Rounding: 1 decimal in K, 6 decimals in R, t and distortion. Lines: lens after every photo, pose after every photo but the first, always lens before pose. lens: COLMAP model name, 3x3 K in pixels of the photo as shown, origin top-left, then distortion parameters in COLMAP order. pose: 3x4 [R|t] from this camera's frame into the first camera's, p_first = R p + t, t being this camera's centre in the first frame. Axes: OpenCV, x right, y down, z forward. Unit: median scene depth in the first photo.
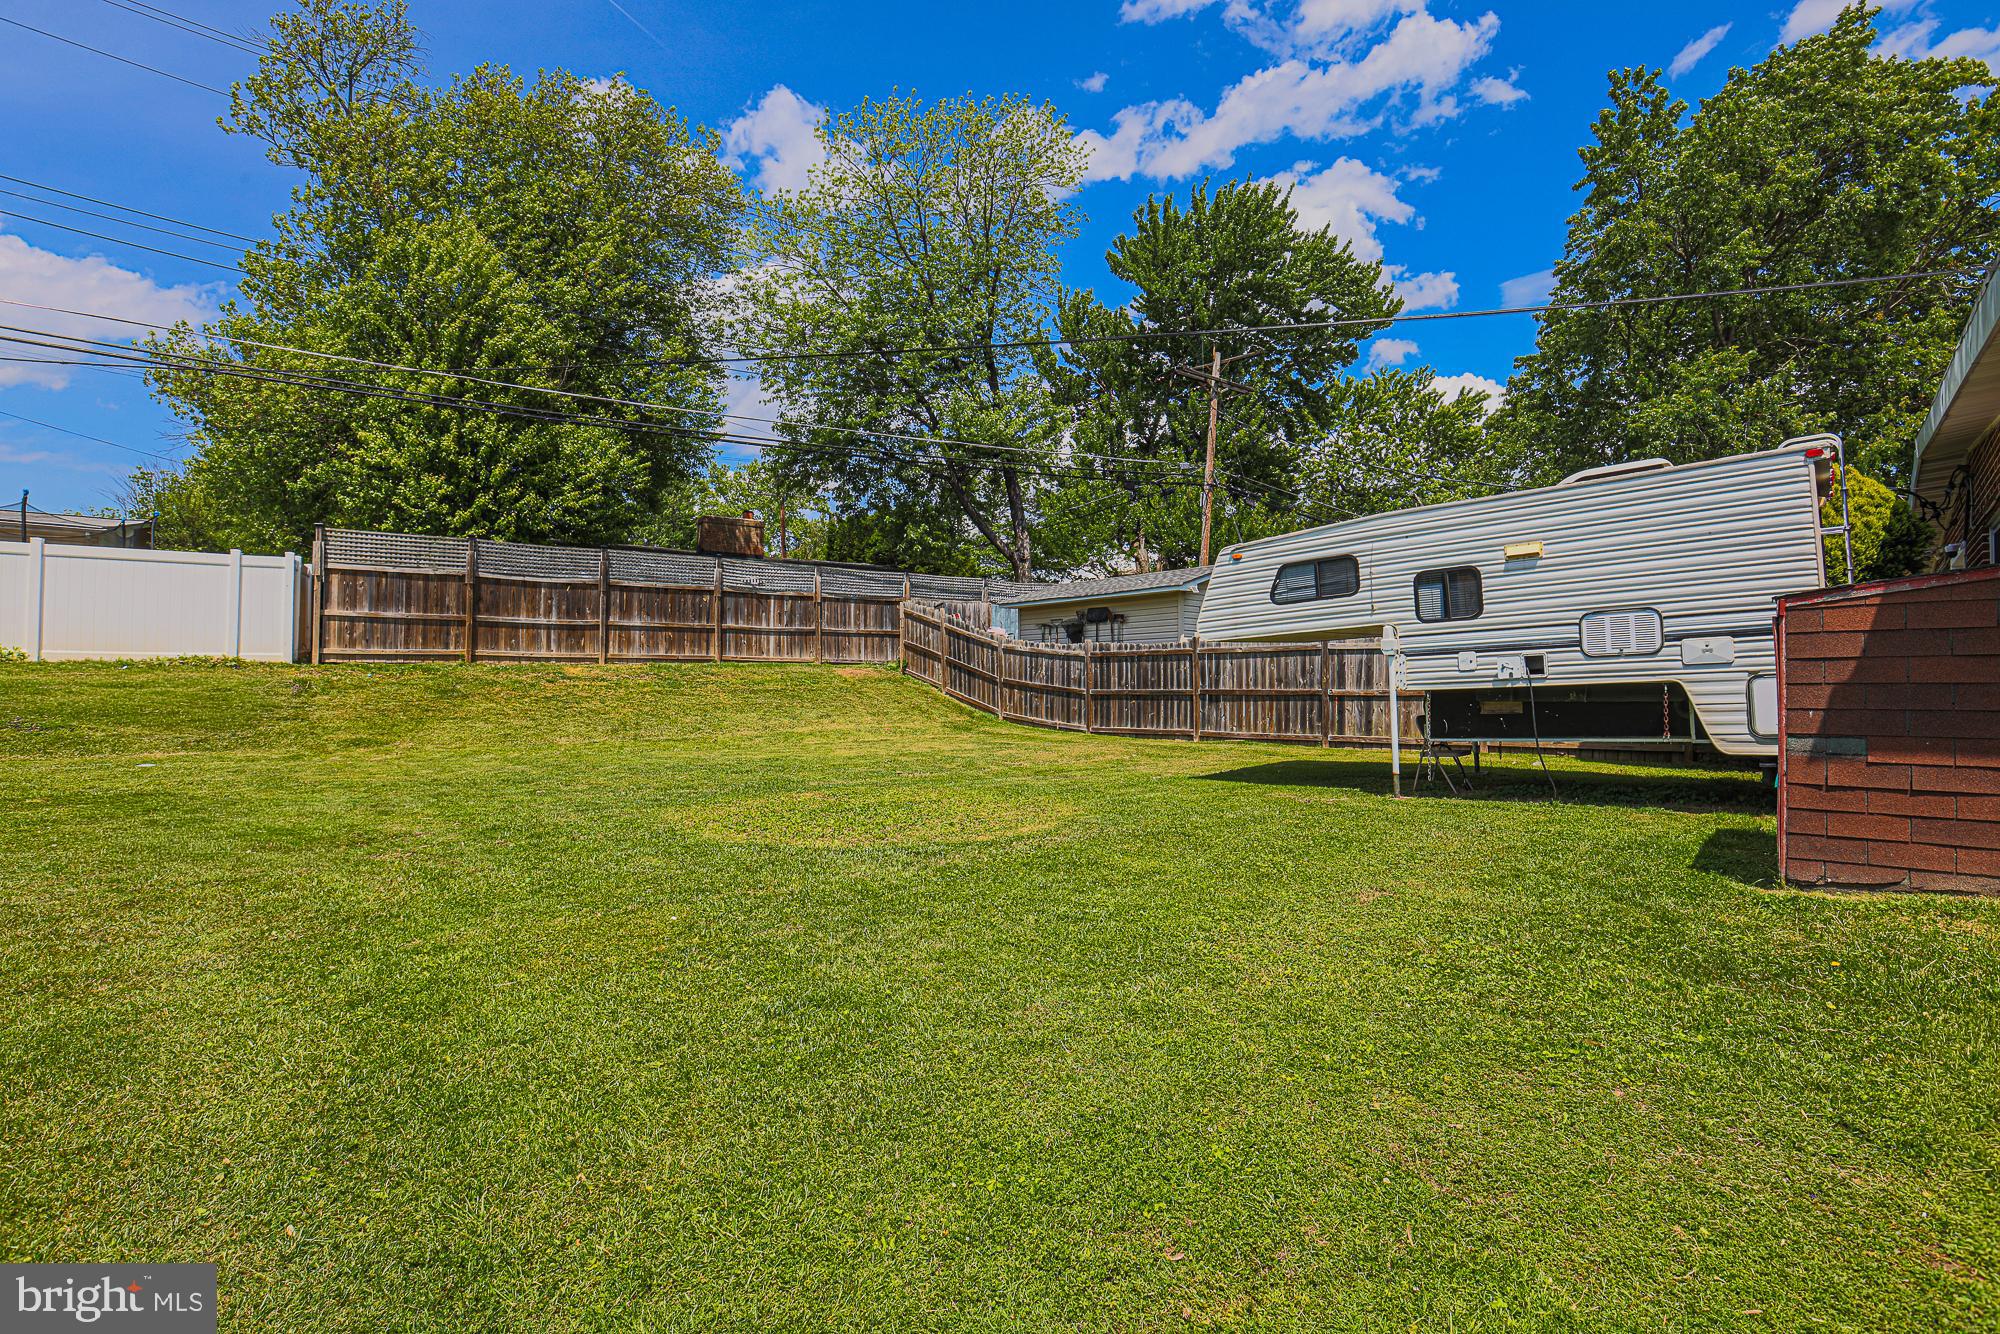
lens RADIAL K [[925.9, 0, 1001.8], [0, 925.9, 659.8], [0, 0, 1]] dist [-0.051209, 0.013624]
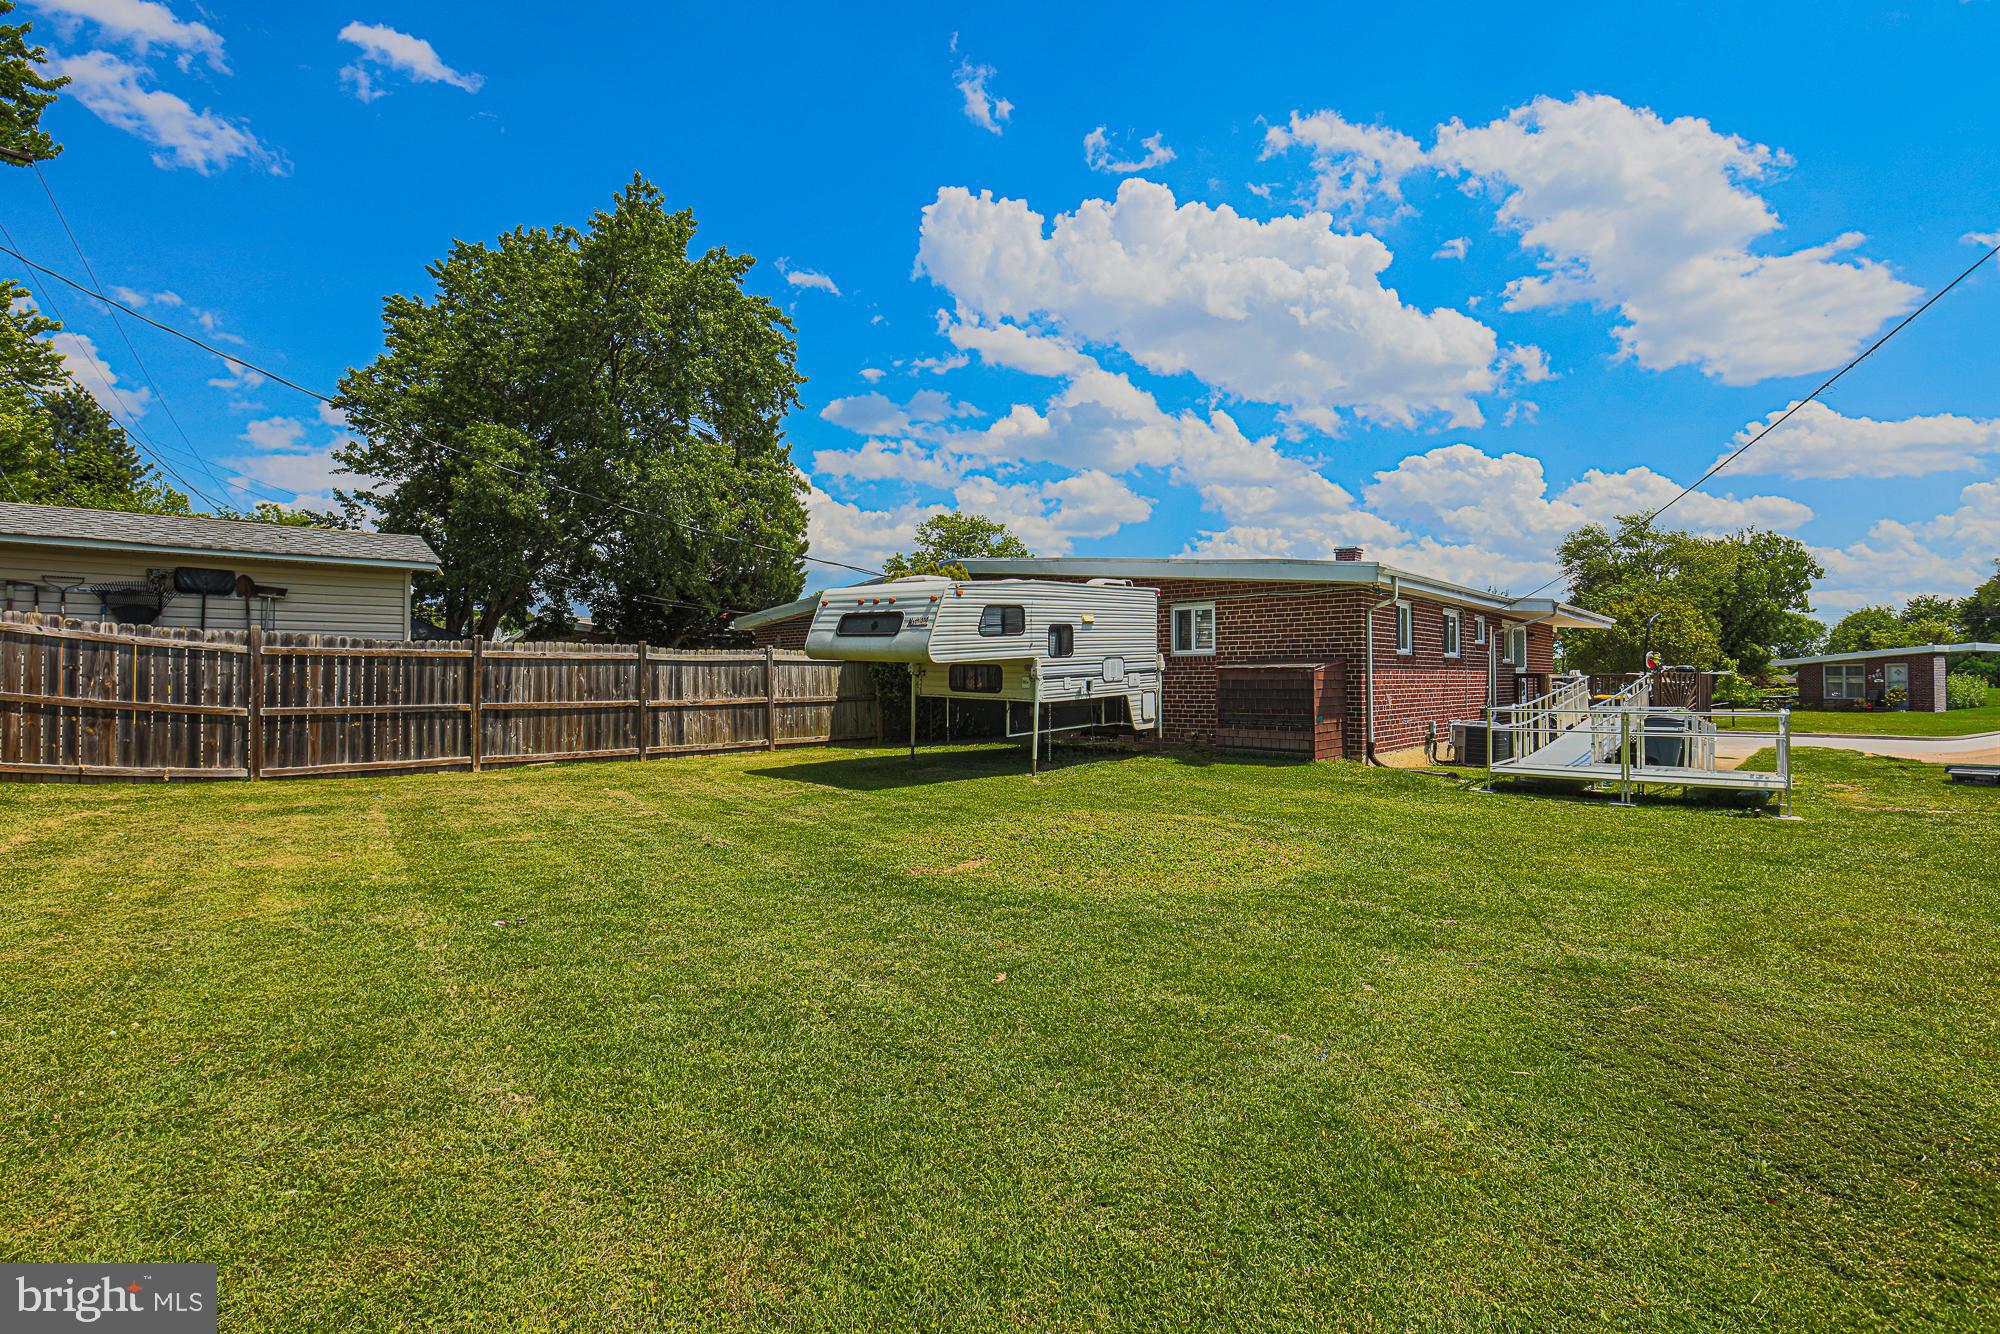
lens RADIAL K [[925.9, 0, 1000.7], [0, 925.9, 667.3], [0, 0, 1]] dist [-0.051209, 0.013624]
pose [[-0.035873, 0.010904, 0.999297, -0.680961], [-0.028074, 0.999535, -0.011915, -0.002284], [-0.998962, -0.028482, -0.035550, 0.721824]]
